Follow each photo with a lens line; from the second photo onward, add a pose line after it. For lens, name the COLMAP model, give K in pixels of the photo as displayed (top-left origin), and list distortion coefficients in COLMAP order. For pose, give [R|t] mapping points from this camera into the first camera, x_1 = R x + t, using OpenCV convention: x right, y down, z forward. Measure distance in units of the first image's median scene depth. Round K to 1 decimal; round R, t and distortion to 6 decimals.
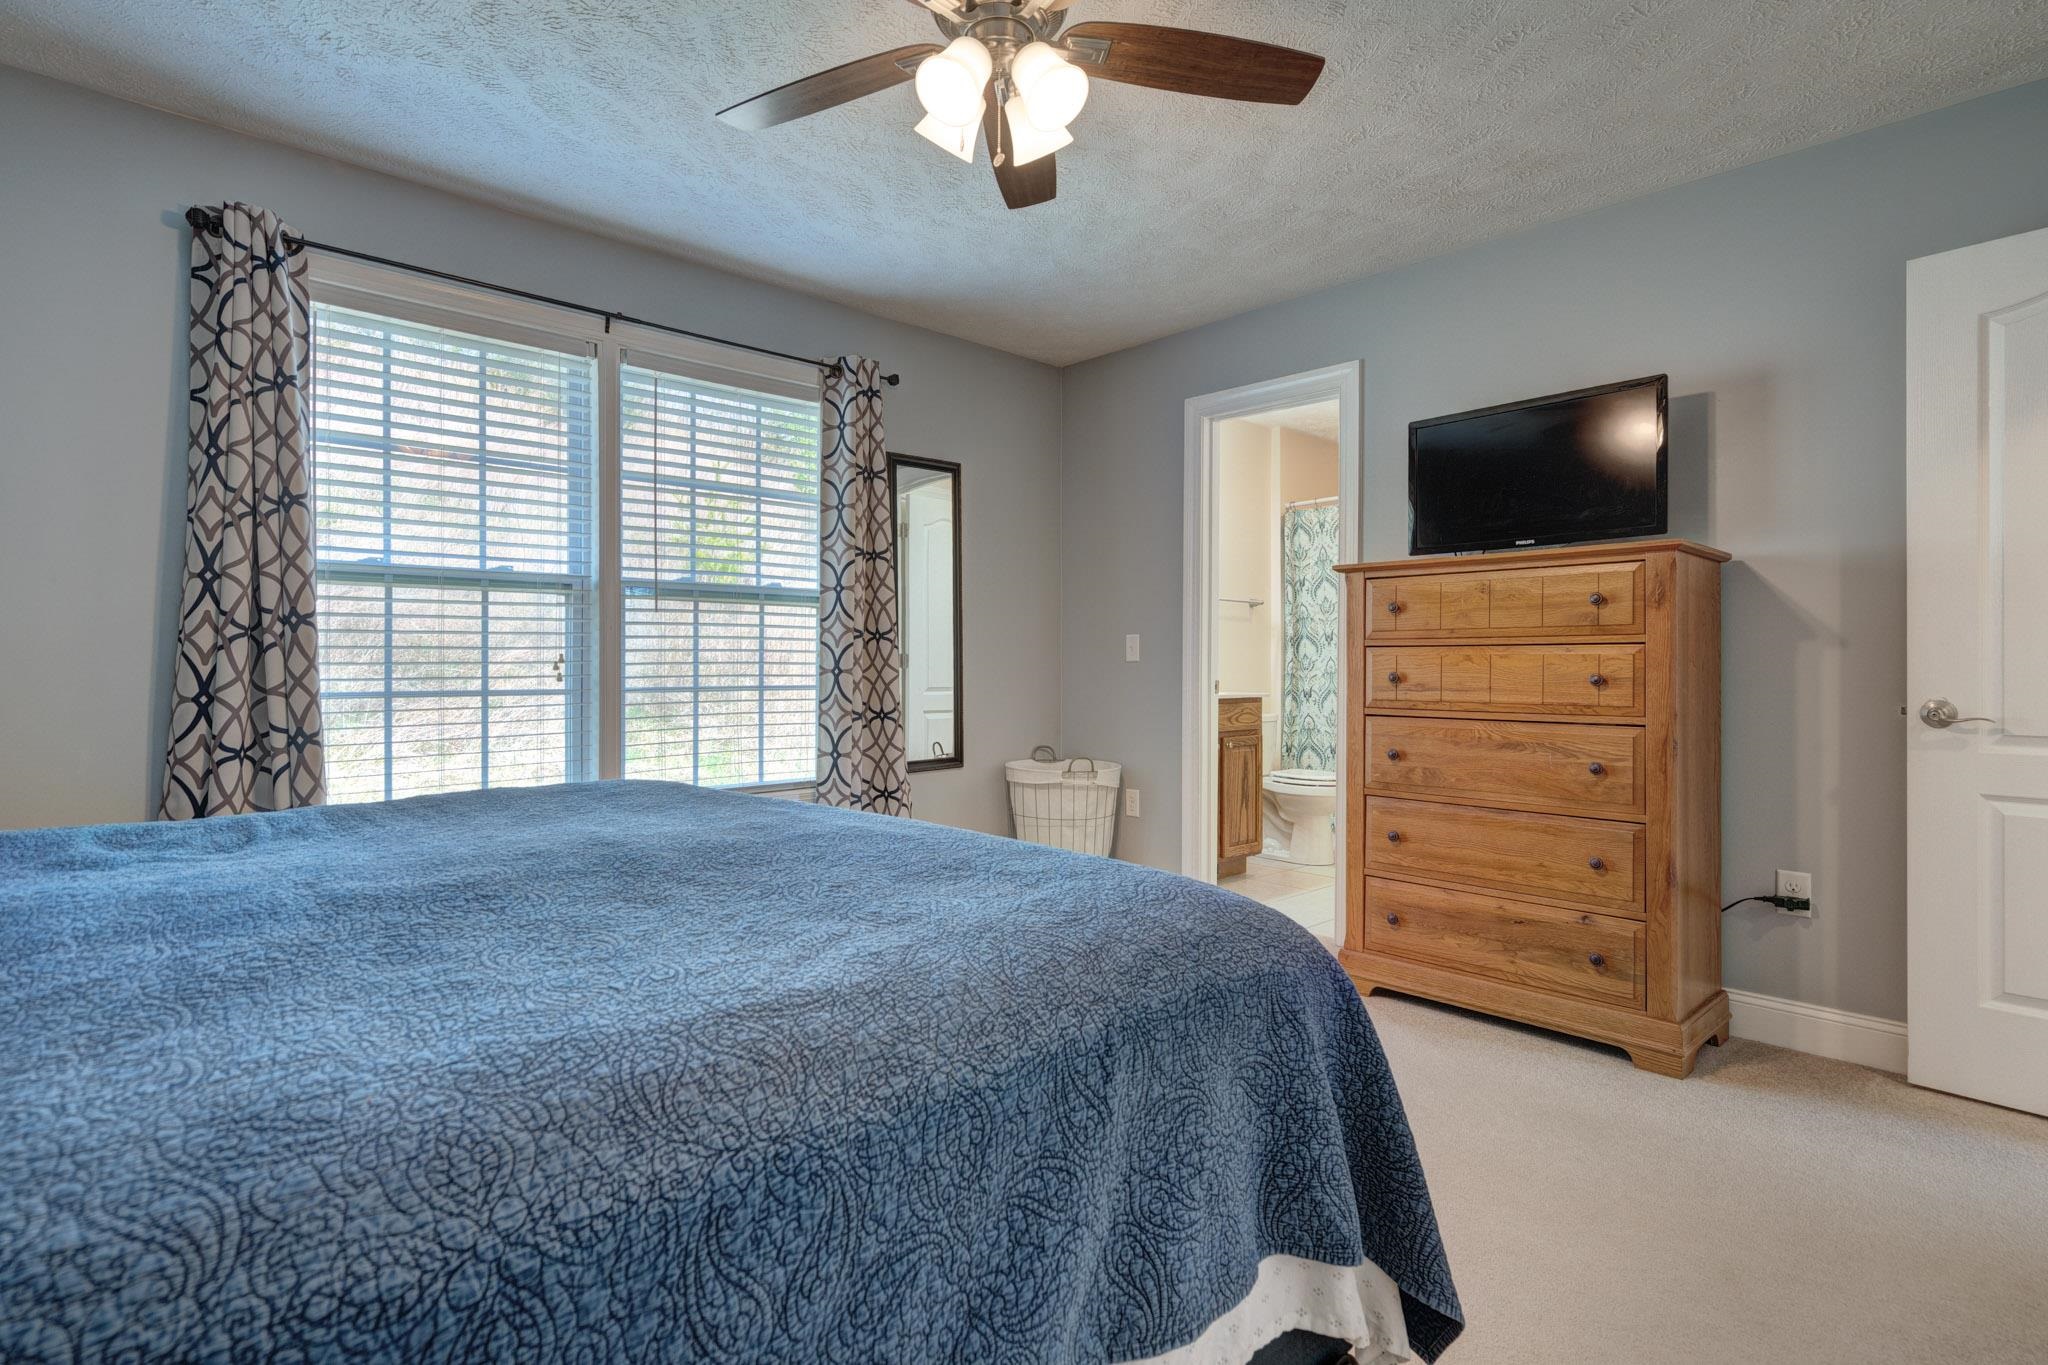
lens RADIAL K [[1030.2, 0, 1014.8], [0, 1030.2, 664.6], [0, 0, 1]] dist [-0.002348, 0.003097]
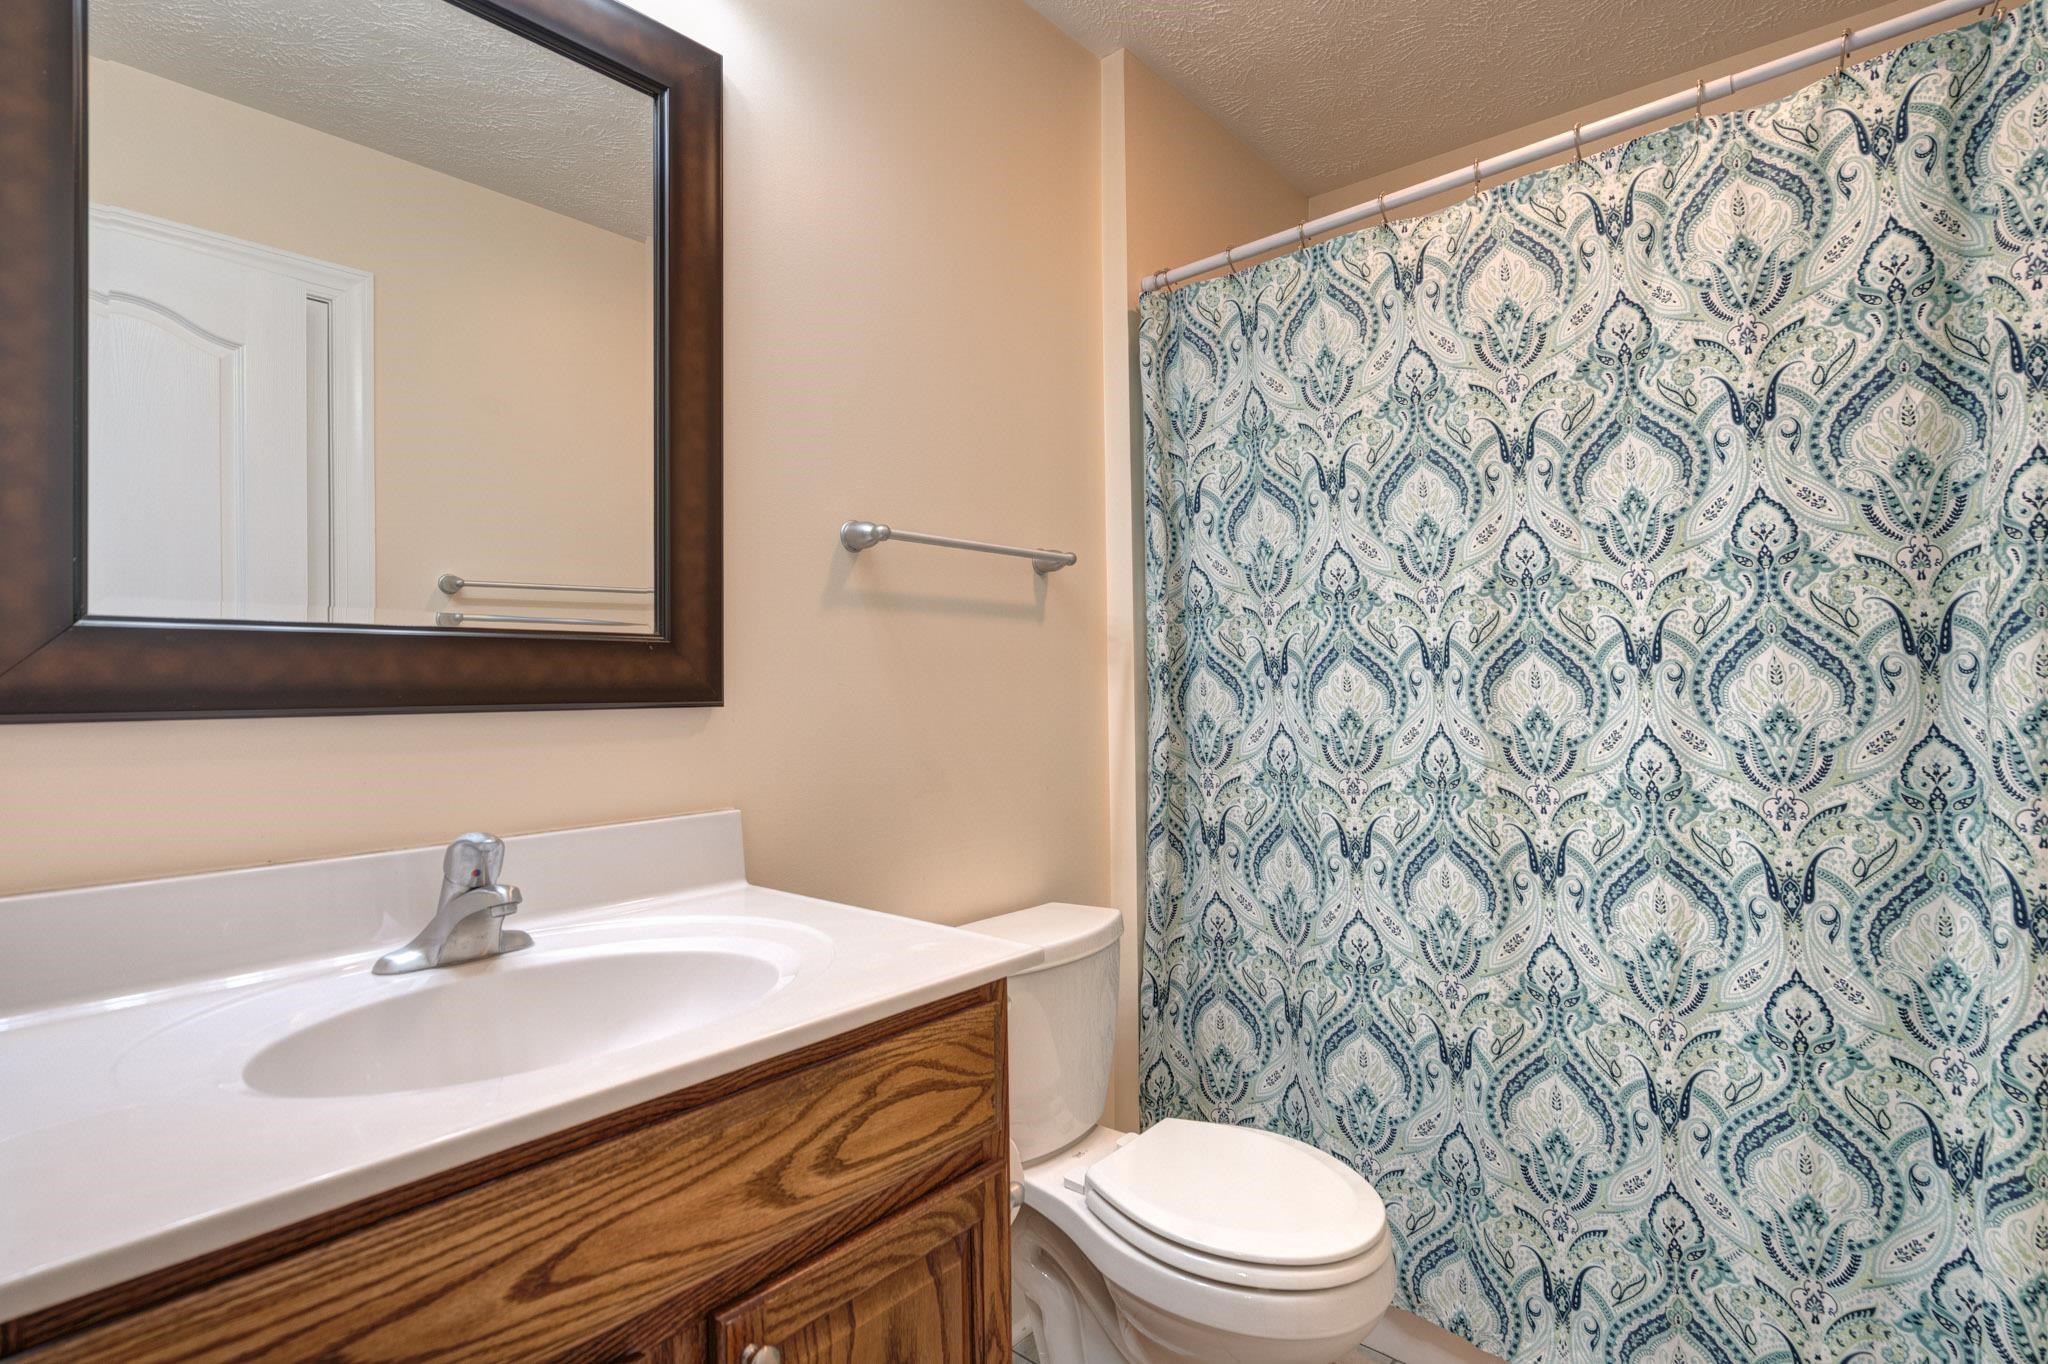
lens RADIAL K [[1030.2, 0, 1020.1], [0, 1030.2, 680.2], [0, 0, 1]] dist [-0.002348, 0.003097]
pose [[0.994955, -0.011496, 0.099665, 0.188553], [0.012371, 0.999890, -0.008162, -0.019454], [-0.099560, 0.009354, 0.994988, 0.671410]]
